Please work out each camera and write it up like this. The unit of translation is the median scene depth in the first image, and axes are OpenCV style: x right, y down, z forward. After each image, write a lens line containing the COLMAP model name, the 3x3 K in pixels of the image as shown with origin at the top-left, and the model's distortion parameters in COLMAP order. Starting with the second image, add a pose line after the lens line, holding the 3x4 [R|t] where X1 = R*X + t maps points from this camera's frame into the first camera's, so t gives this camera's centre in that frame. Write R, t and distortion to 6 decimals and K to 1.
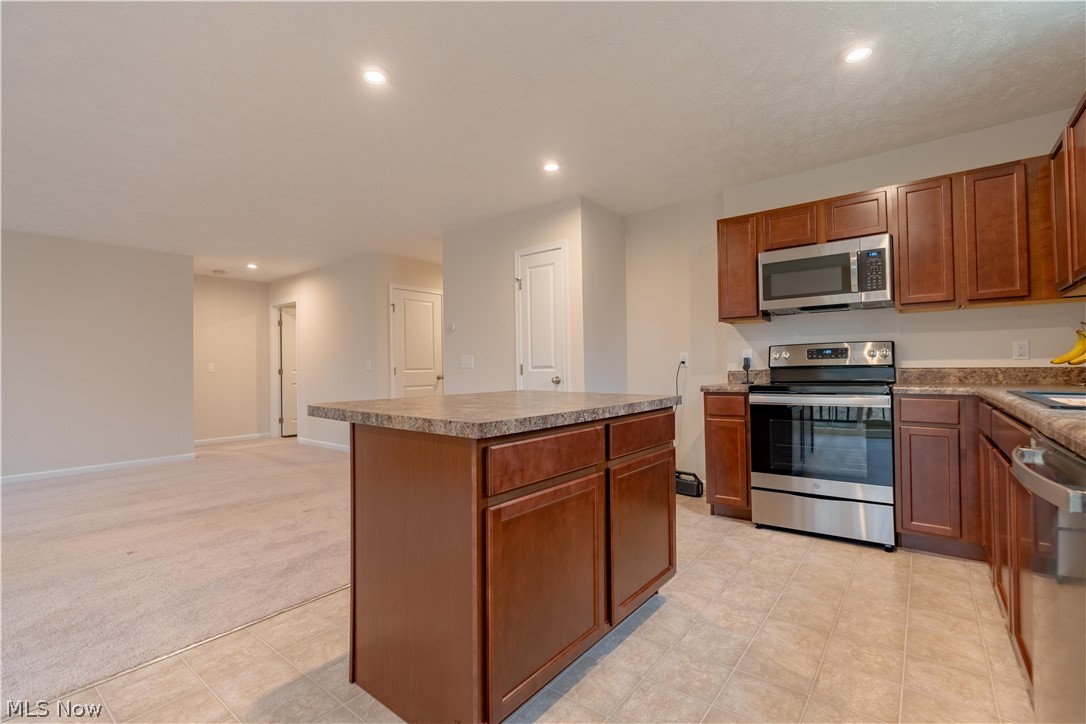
lens RADIAL K [[484.9, 0, 544.2], [0, 484.9, 360.7], [0, 0, 1]] dist [-0.008975, 0.004183]
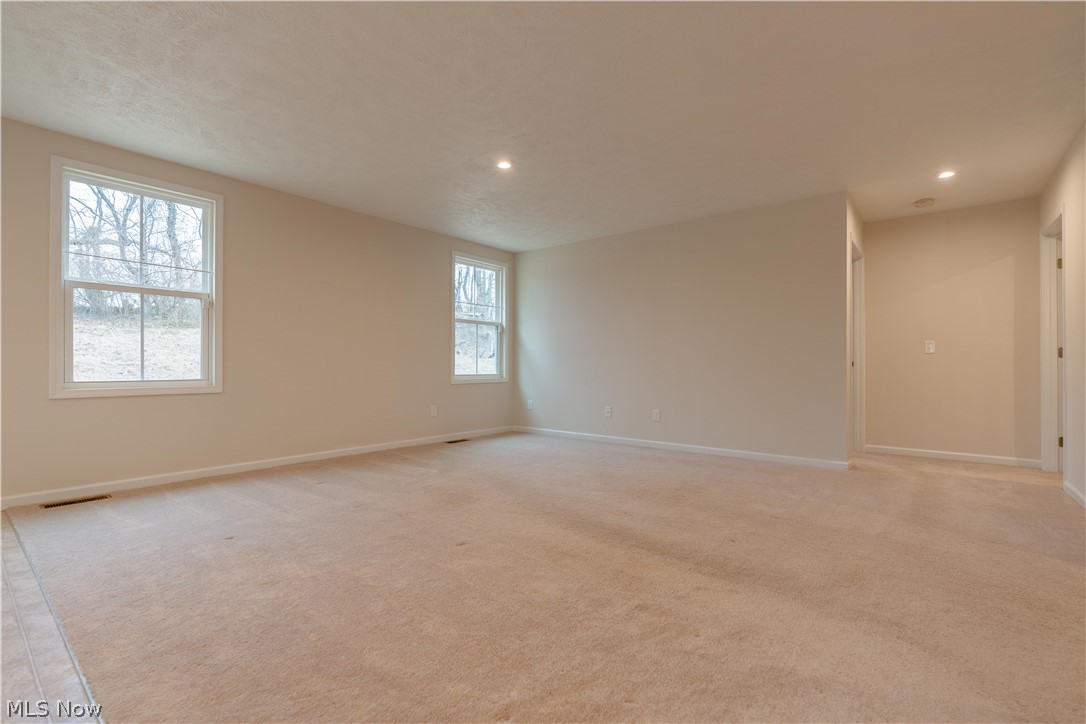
lens RADIAL K [[484.9, 0, 542.5], [0, 484.9, 360.8], [0, 0, 1]] dist [-0.008975, 0.004183]
pose [[-0.011620, 0.007244, -0.999906, 0.007638], [0.010895, 0.999915, 0.007117, 0.053421], [0.999873, -0.010812, -0.011698, 1.016347]]
